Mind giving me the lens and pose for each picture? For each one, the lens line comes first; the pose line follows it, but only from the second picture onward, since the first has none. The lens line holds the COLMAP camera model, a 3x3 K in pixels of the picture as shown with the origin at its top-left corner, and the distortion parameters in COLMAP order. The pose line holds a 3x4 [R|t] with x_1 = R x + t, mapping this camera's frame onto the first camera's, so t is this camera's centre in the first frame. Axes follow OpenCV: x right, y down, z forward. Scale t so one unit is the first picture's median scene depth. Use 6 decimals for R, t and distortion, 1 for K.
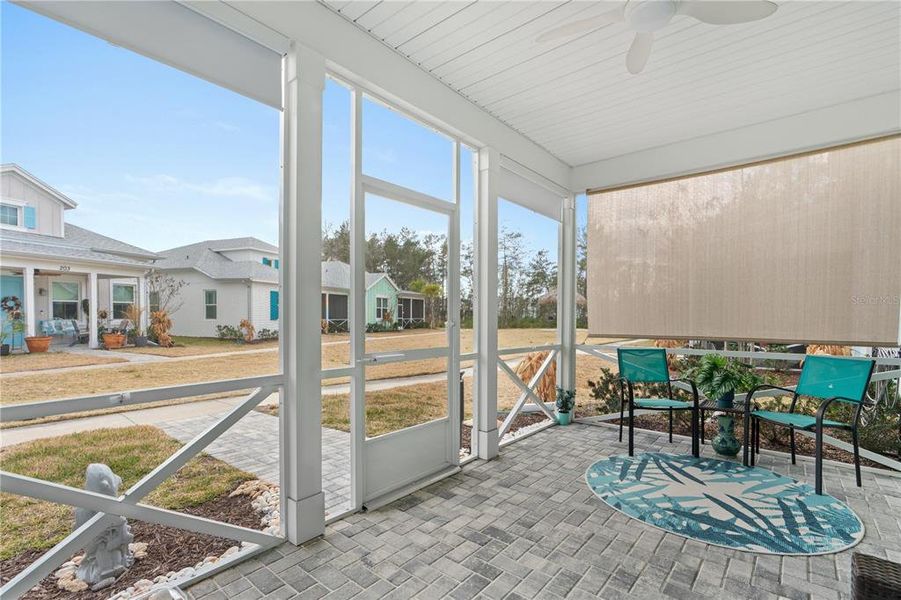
lens RADIAL K [[416.9, 0, 457.2], [0, 416.9, 322.4], [0, 0, 1]] dist [-0.001249, 0.001119]
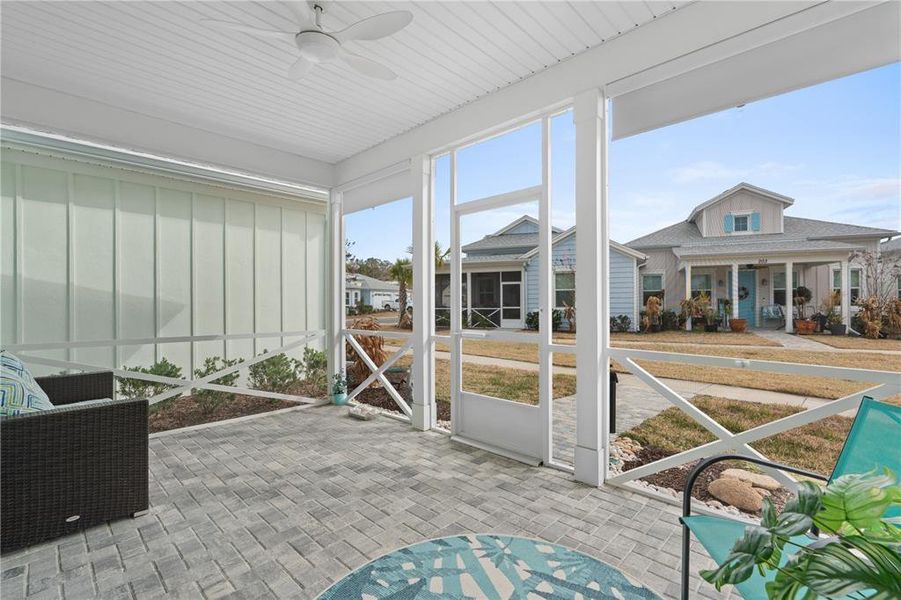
lens RADIAL K [[405.1, 0, 450.5], [0, 405.1, 300.0], [0, 0, 1]] dist [-0.001199, 0.000099]
pose [[-0.079962, -0.010453, -0.996743, 0.978206], [-0.010875, 0.999895, -0.009614, -0.009585], [0.996739, 0.010070, -0.080067, 0.913057]]
